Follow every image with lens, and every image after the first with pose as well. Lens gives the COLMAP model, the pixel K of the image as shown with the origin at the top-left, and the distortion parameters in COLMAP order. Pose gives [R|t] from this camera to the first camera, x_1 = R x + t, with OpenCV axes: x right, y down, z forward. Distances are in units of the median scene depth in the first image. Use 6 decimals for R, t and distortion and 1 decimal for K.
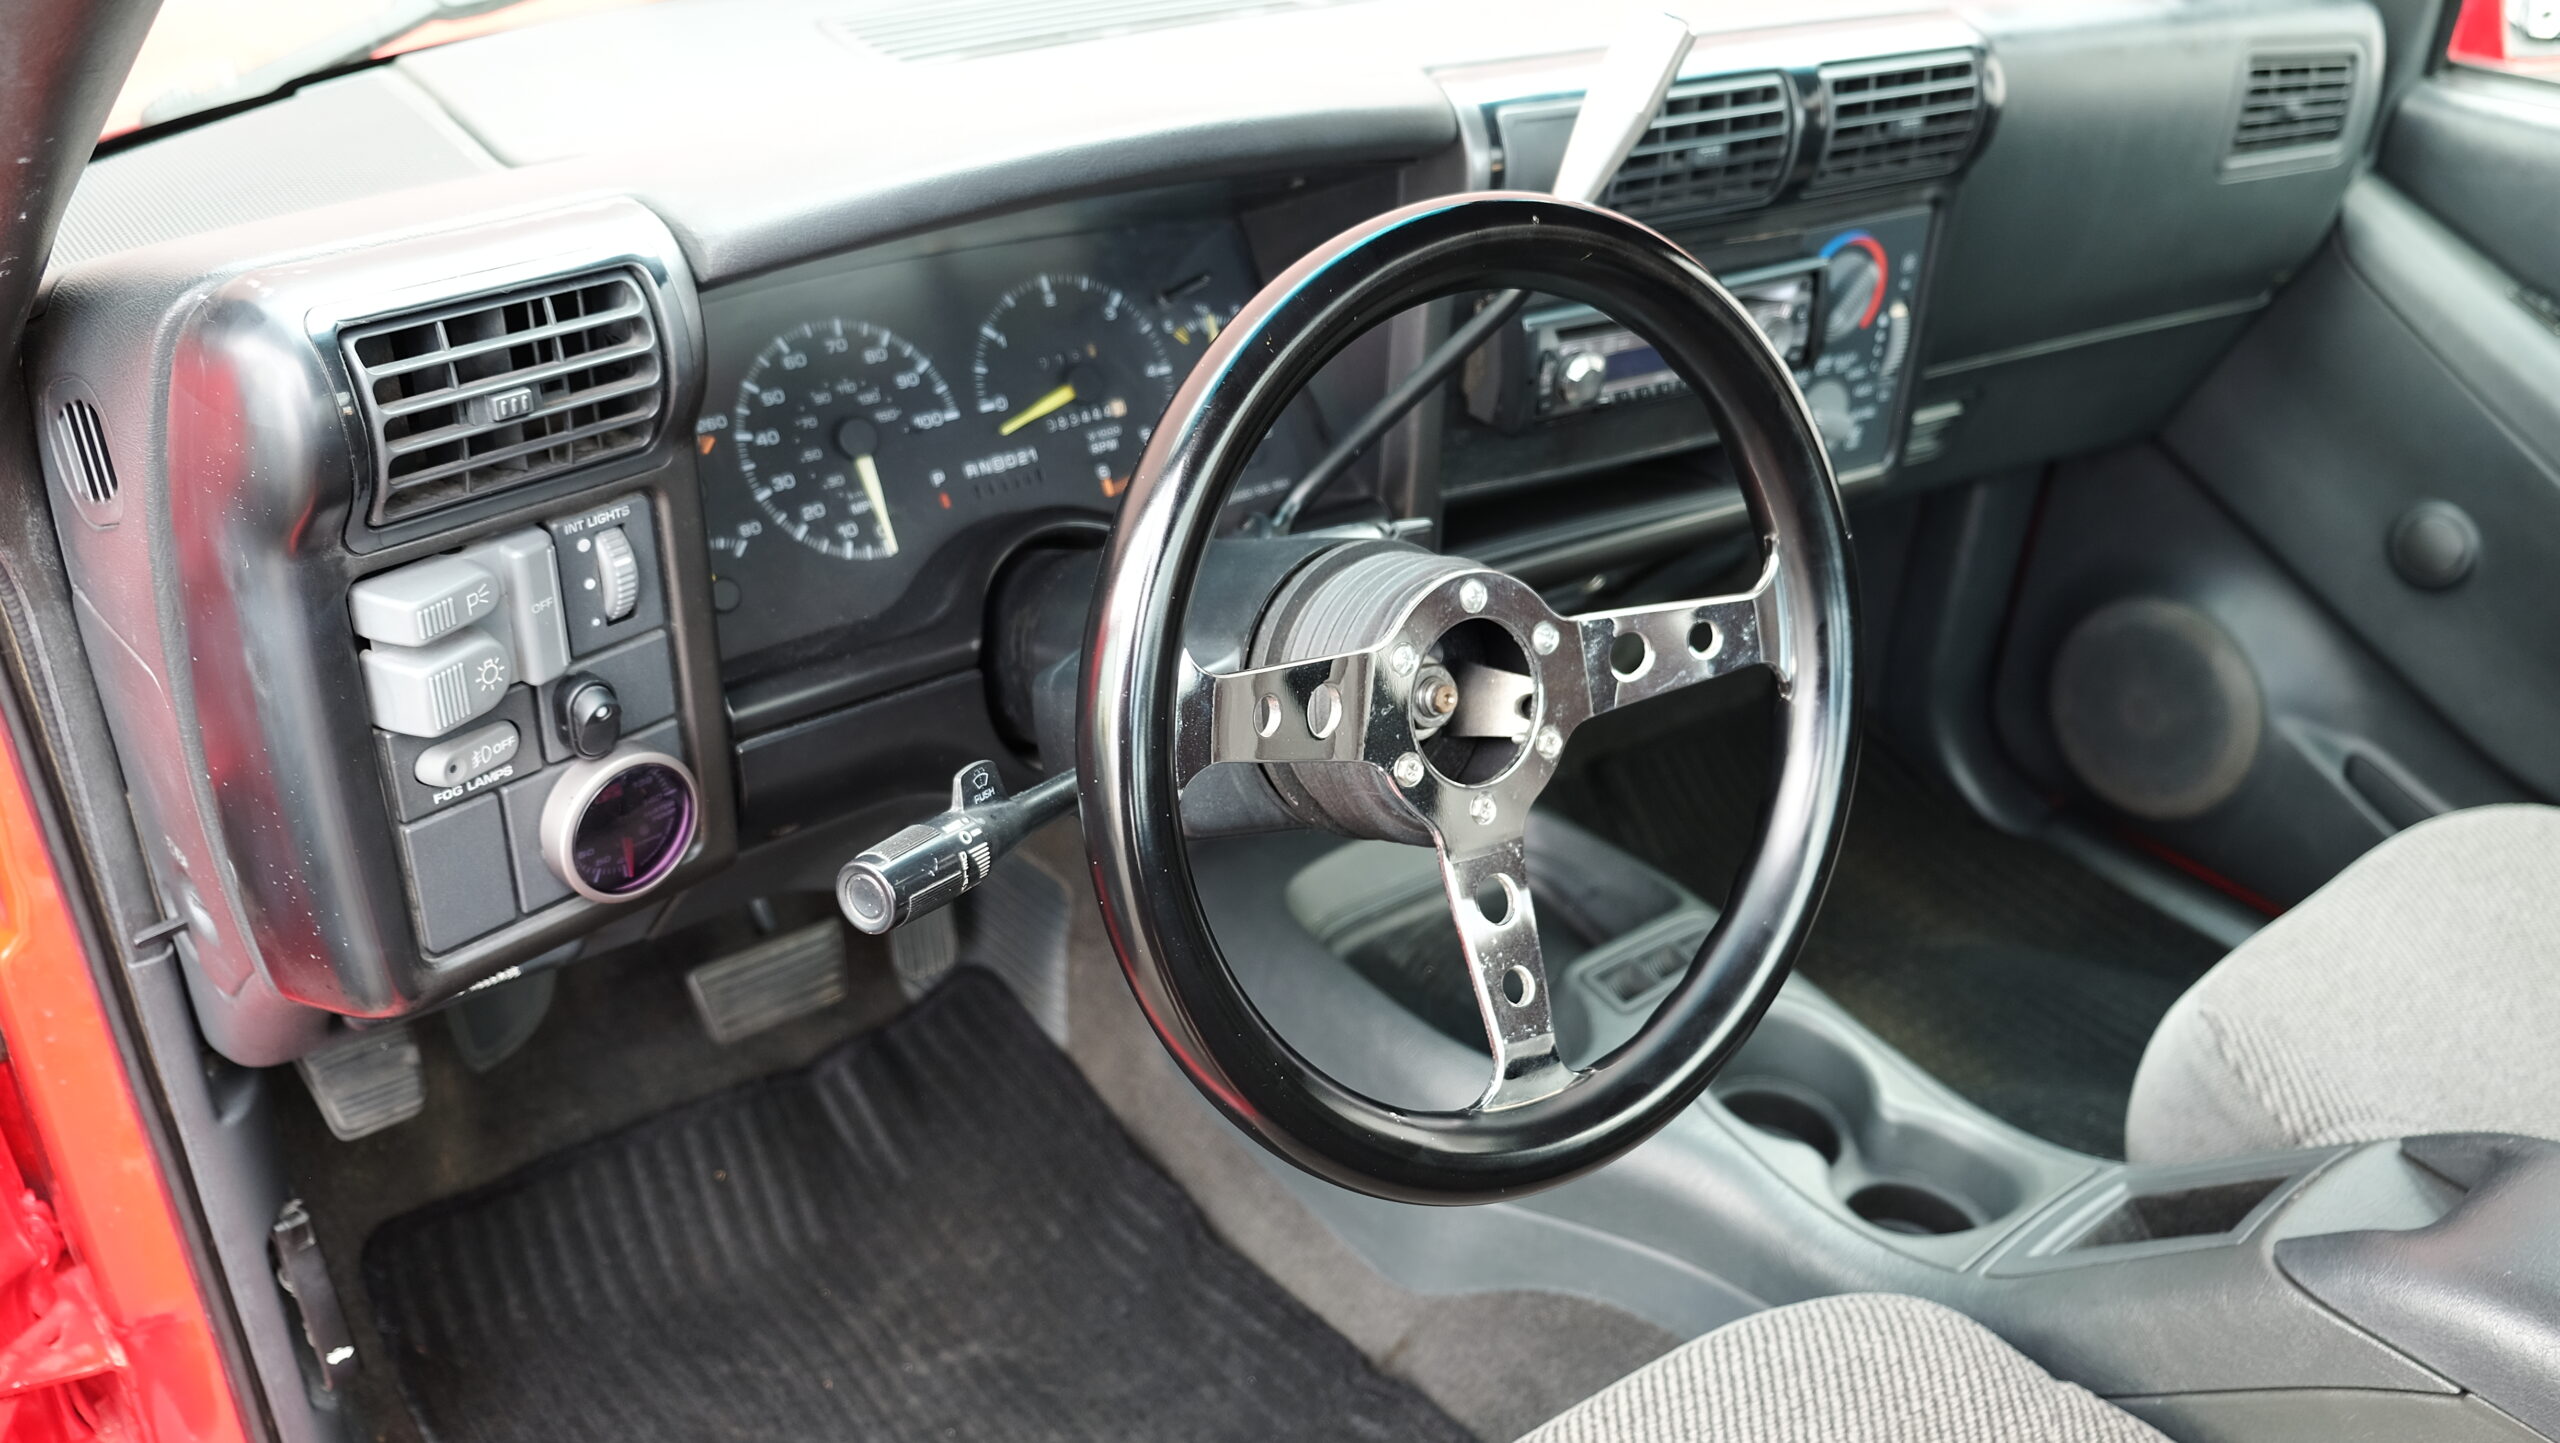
lens RADIAL K [[2049.9, 0, 1280.0], [0, 2049.9, 721.5], [0, 0, 1]] dist [-0.011095, -0.003624]
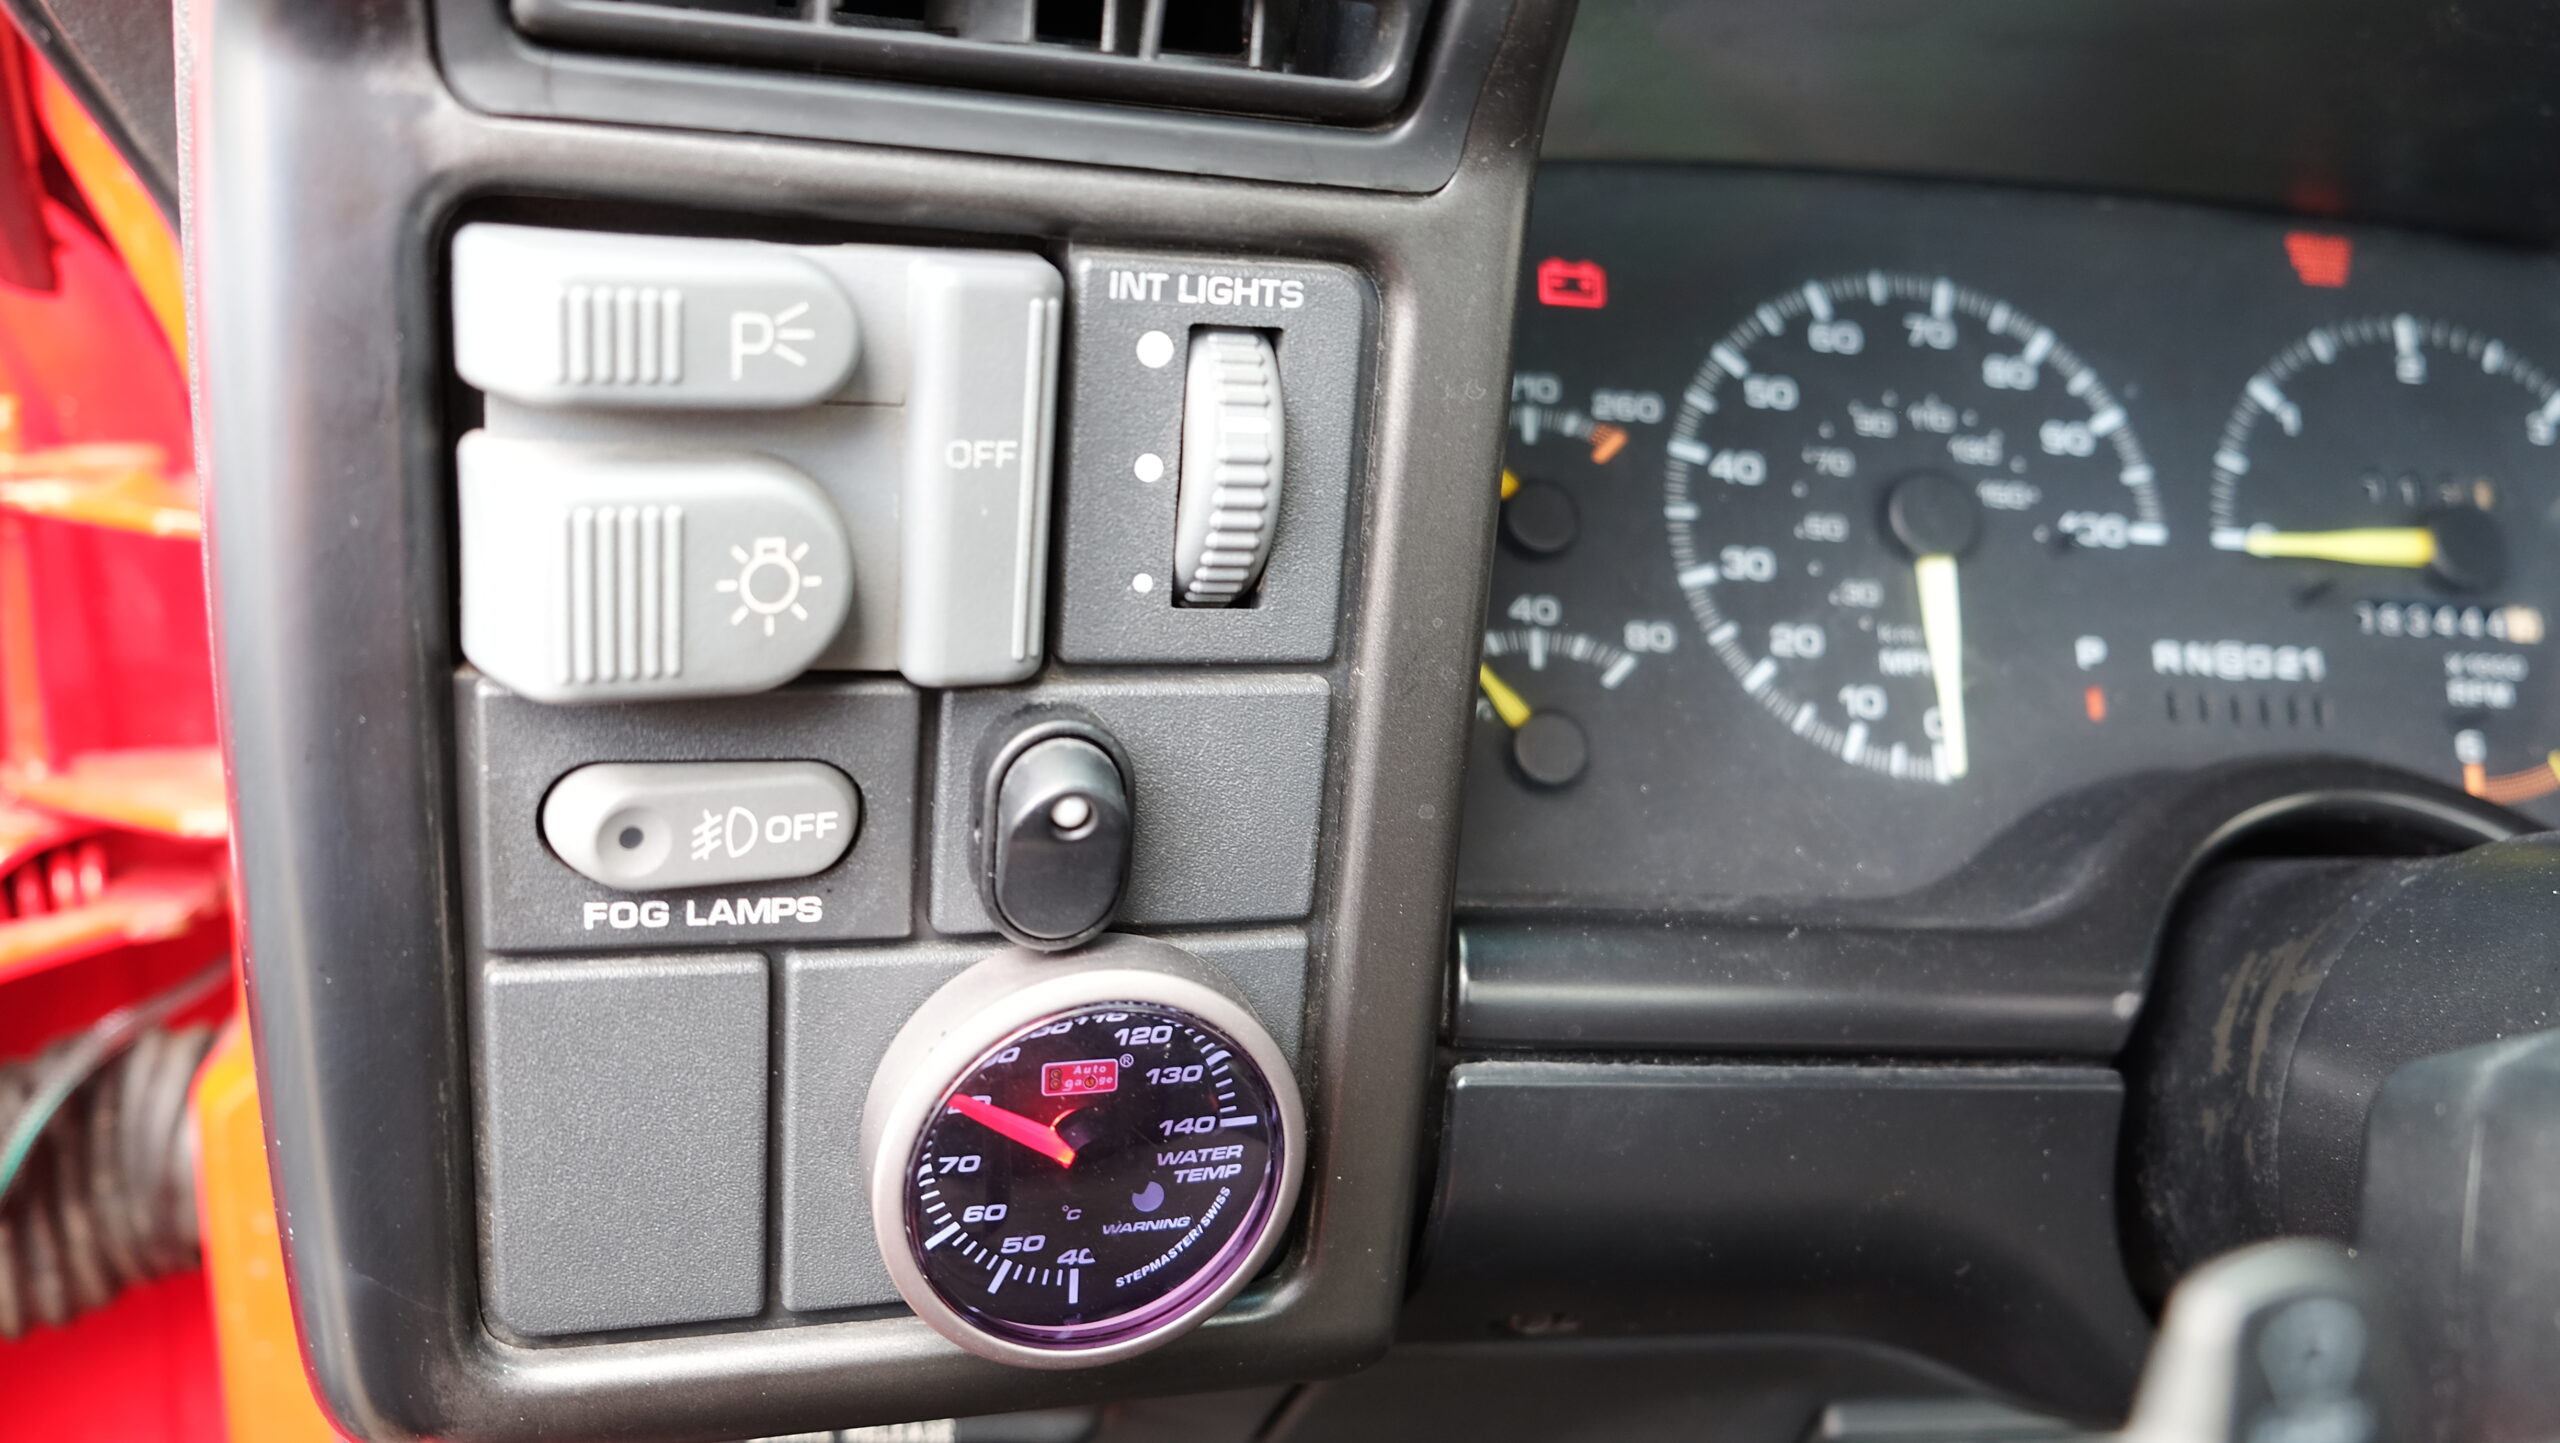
lens RADIAL K [[1969.0, 0, 1280.0], [0, 1969.0, 721.5], [0, 0, 1]] dist [-0.028429, 0.005304]
pose [[0.858139, 0.173706, -0.483139, -0.113709], [-0.293986, 0.937731, -0.185023, 0.026791], [0.420914, 0.300811, 0.855771, 0.587462]]
